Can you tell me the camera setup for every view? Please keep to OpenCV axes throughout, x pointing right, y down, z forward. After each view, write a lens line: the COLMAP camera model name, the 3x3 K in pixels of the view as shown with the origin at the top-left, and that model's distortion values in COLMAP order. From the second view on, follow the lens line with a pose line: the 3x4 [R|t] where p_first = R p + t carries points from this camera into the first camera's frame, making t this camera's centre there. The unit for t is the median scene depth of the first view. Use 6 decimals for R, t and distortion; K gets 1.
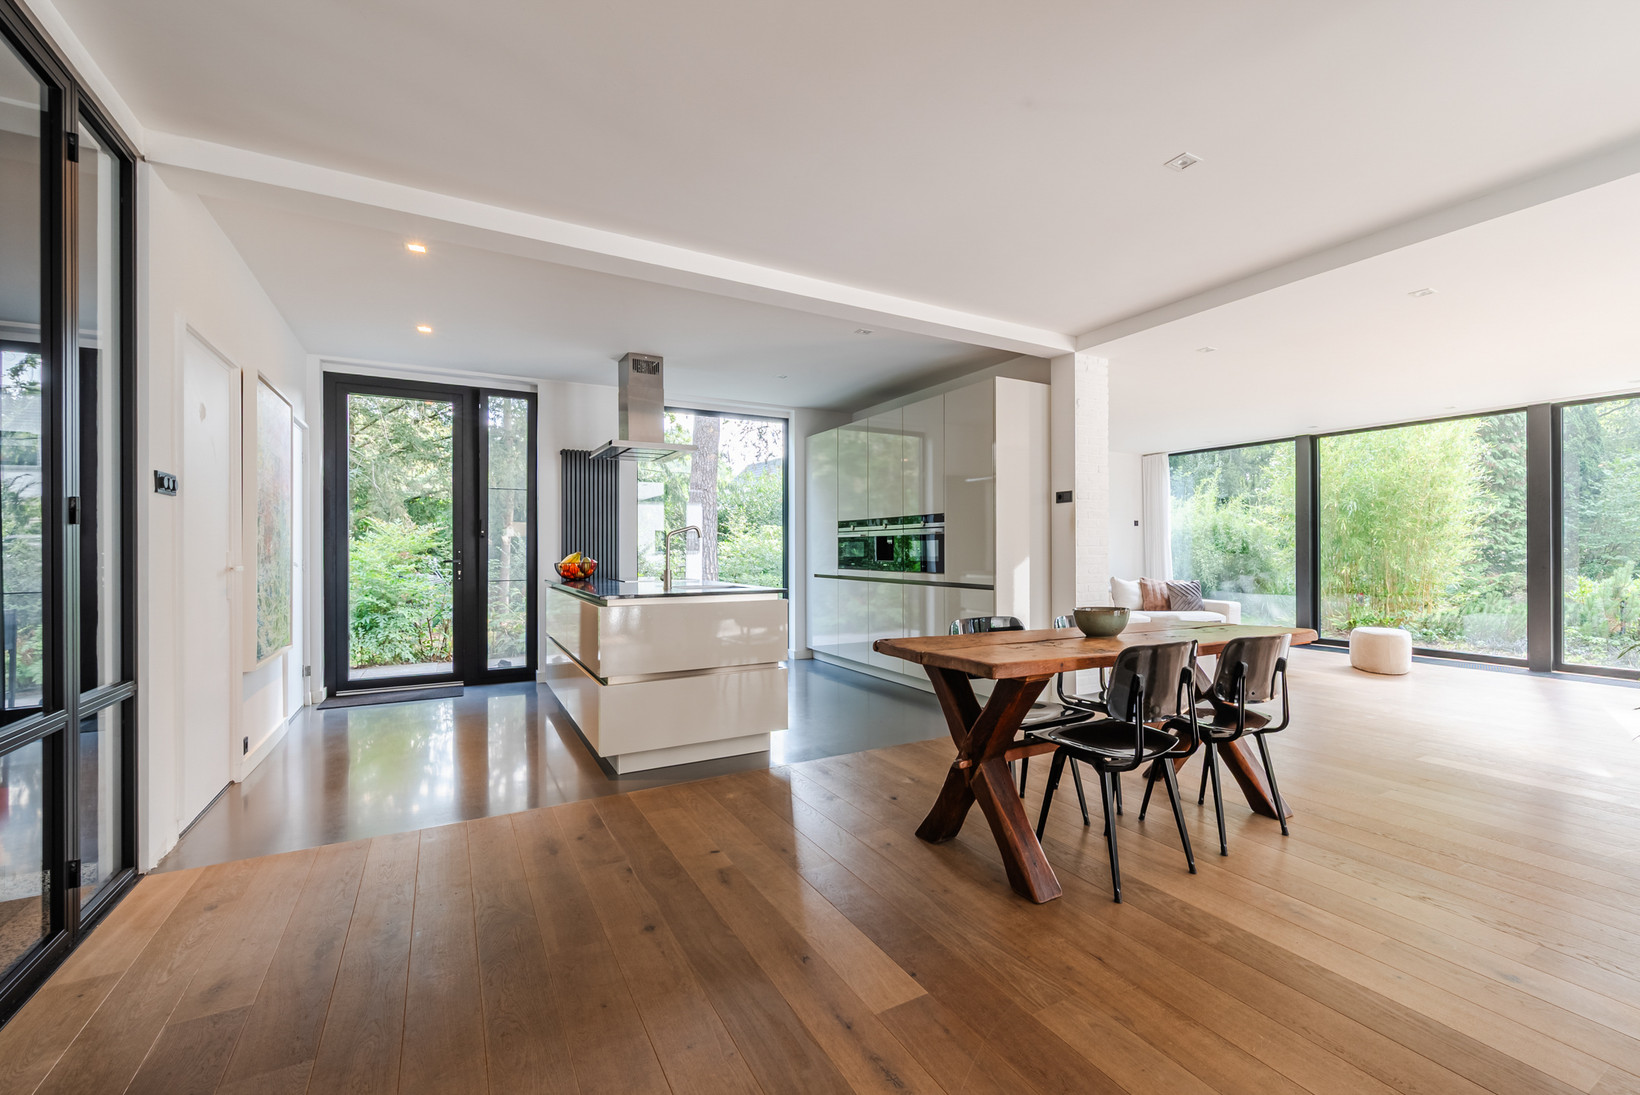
lens RADIAL K [[720.5, 0, 931.6], [0, 720.5, 550.2], [0, 0, 1]] dist [-0.003004, -0.000206]
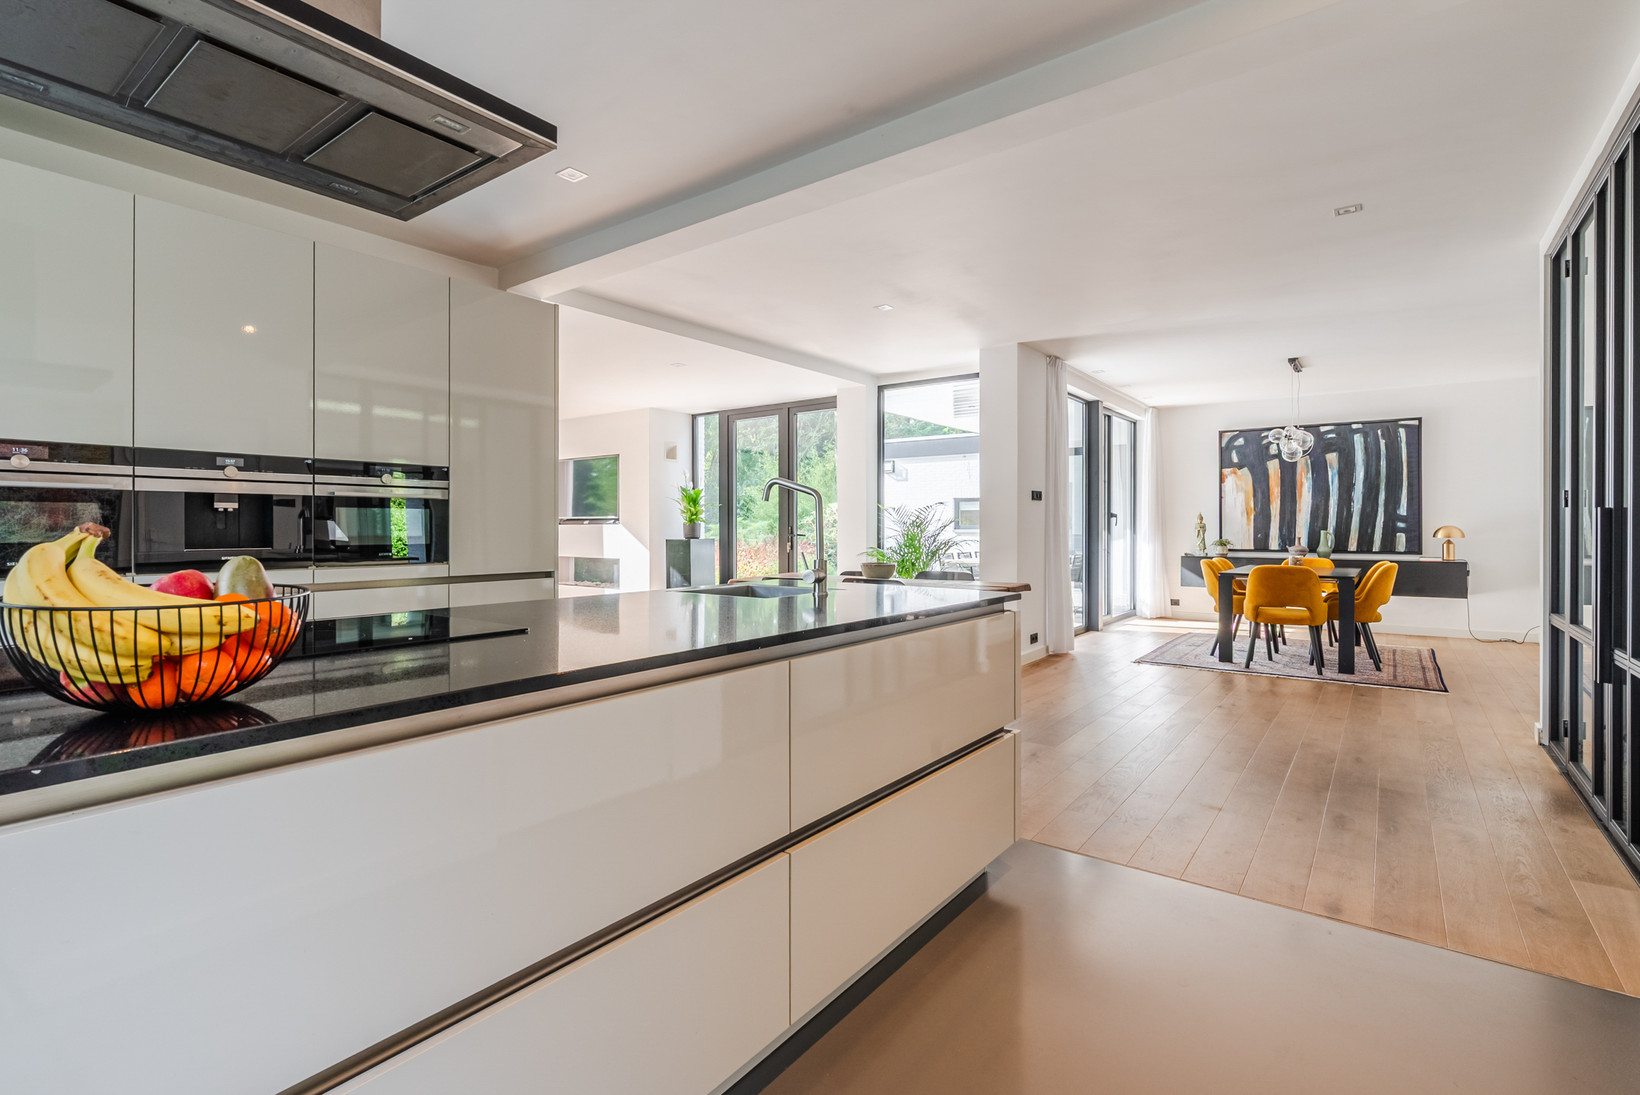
lens RADIAL K [[782.7, 0, 750.6], [0, 782.7, 525.9], [0, 0, 1]] dist [0.006437, -0.000064]
pose [[-0.286802, 0.004776, 0.957978, -0.610273], [0.001825, 0.999988, -0.004439, 0.003100], [-0.957988, 0.000475, -0.286808, 0.805017]]
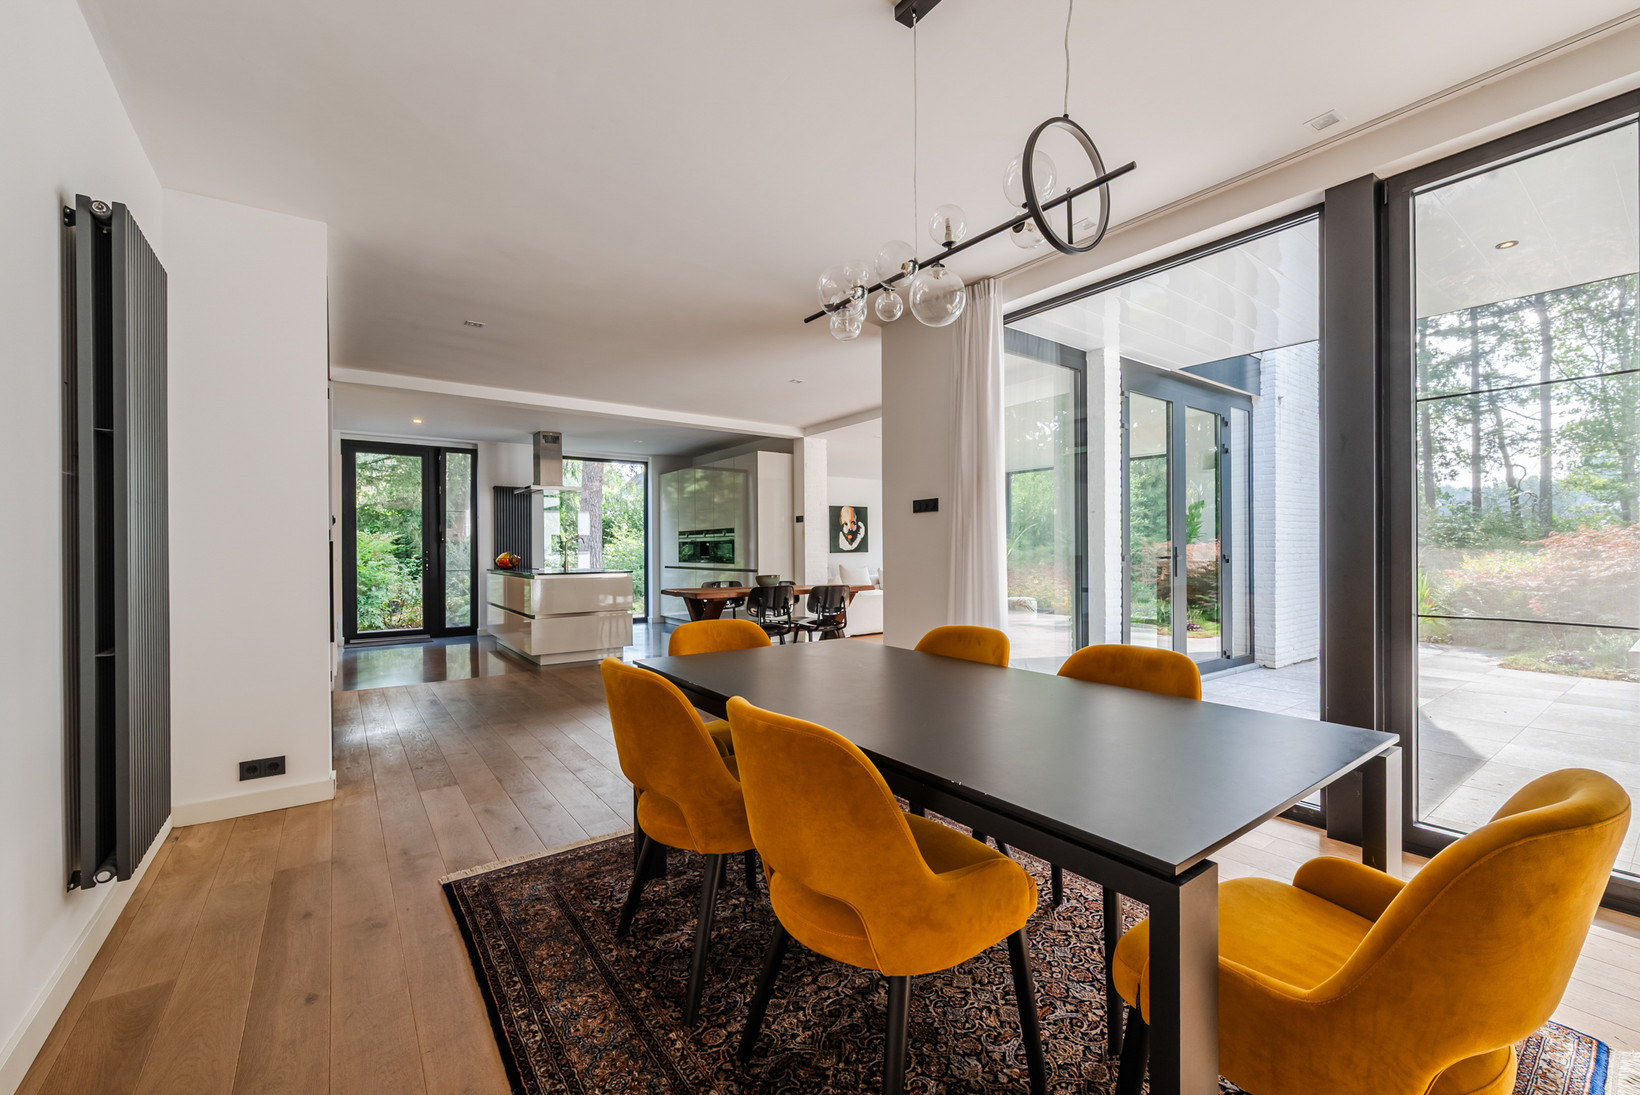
lens RADIAL K [[648.4, 0, 865.4], [0, 648.4, 548.3], [0, 0, 1]] dist [-0.002388, 0.000012]
pose [[0.996187, -0.003096, 0.087193, 0.163489], [0.003331, 0.999991, -0.002540, 0.001010], [-0.087184, 0.002821, 0.996188, -0.464294]]
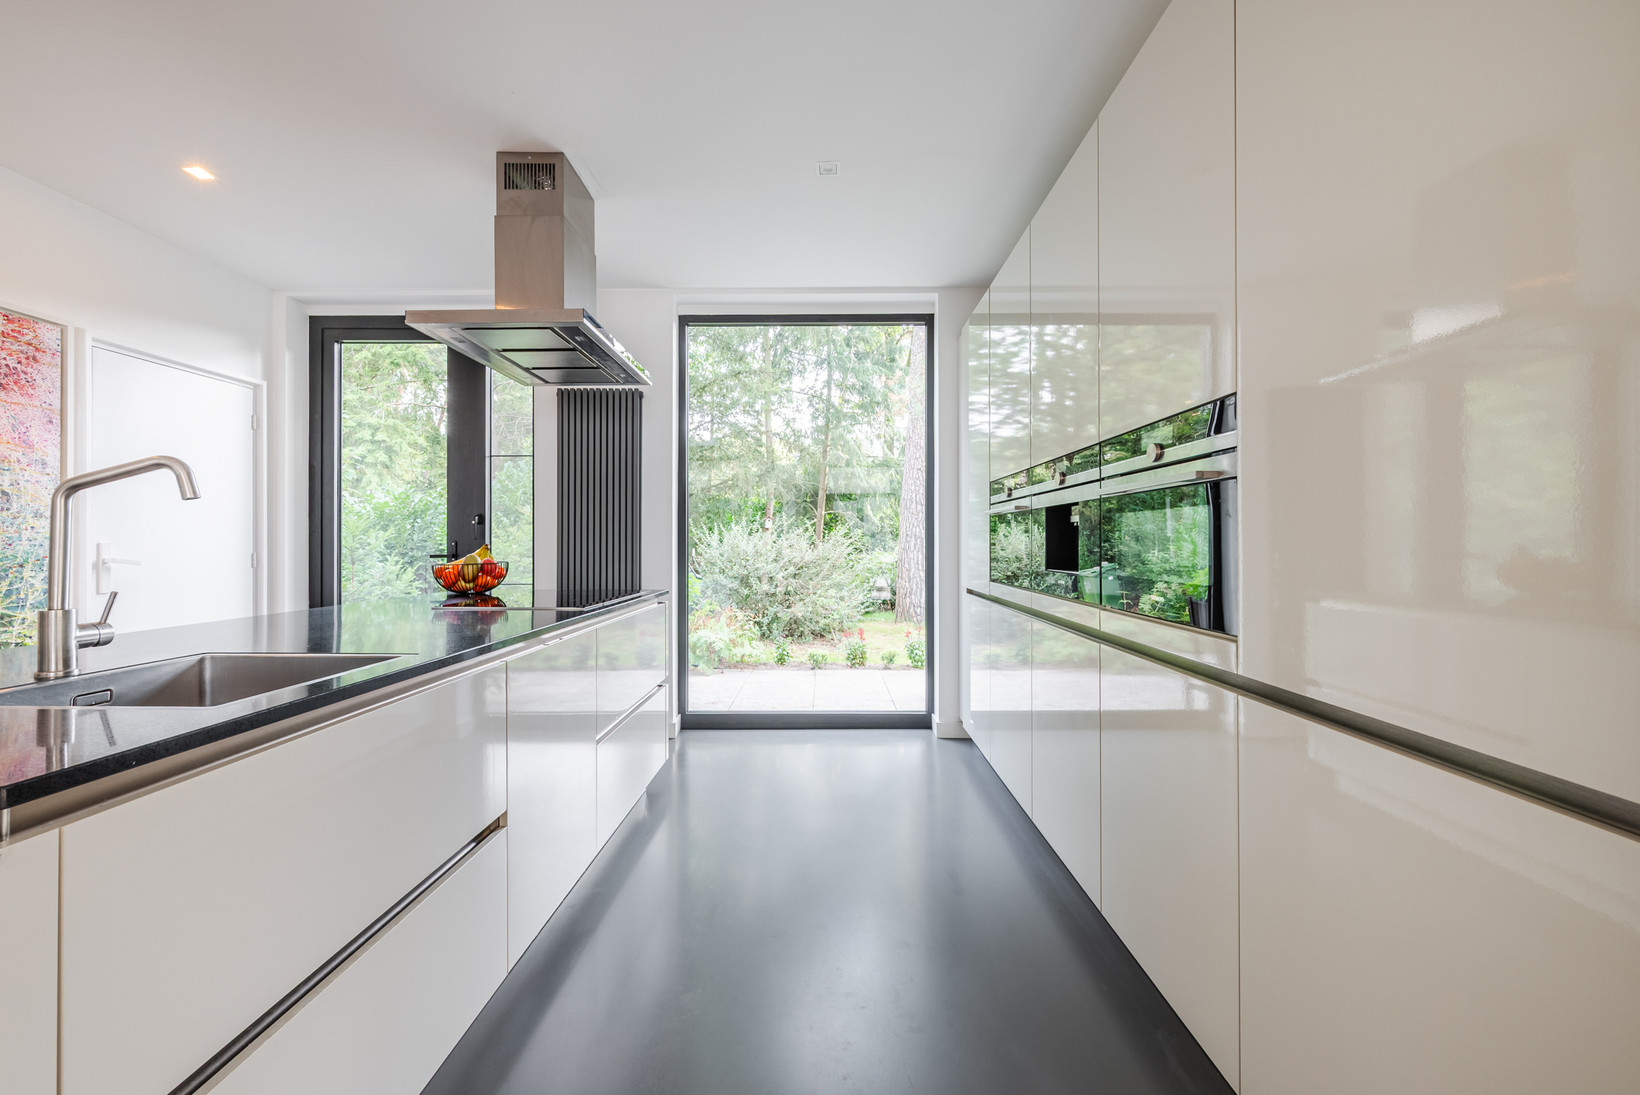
lens RADIAL K [[648.4, 0, 825.1], [0, 648.4, 538.6], [0, 0, 1]] dist [-0.002388, 0.000012]
pose [[0.834223, -0.002683, -0.551421, 0.018940], [-0.001347, 0.999975, -0.006902, 0.000082], [0.551426, 0.006501, 0.834199, 0.631688]]
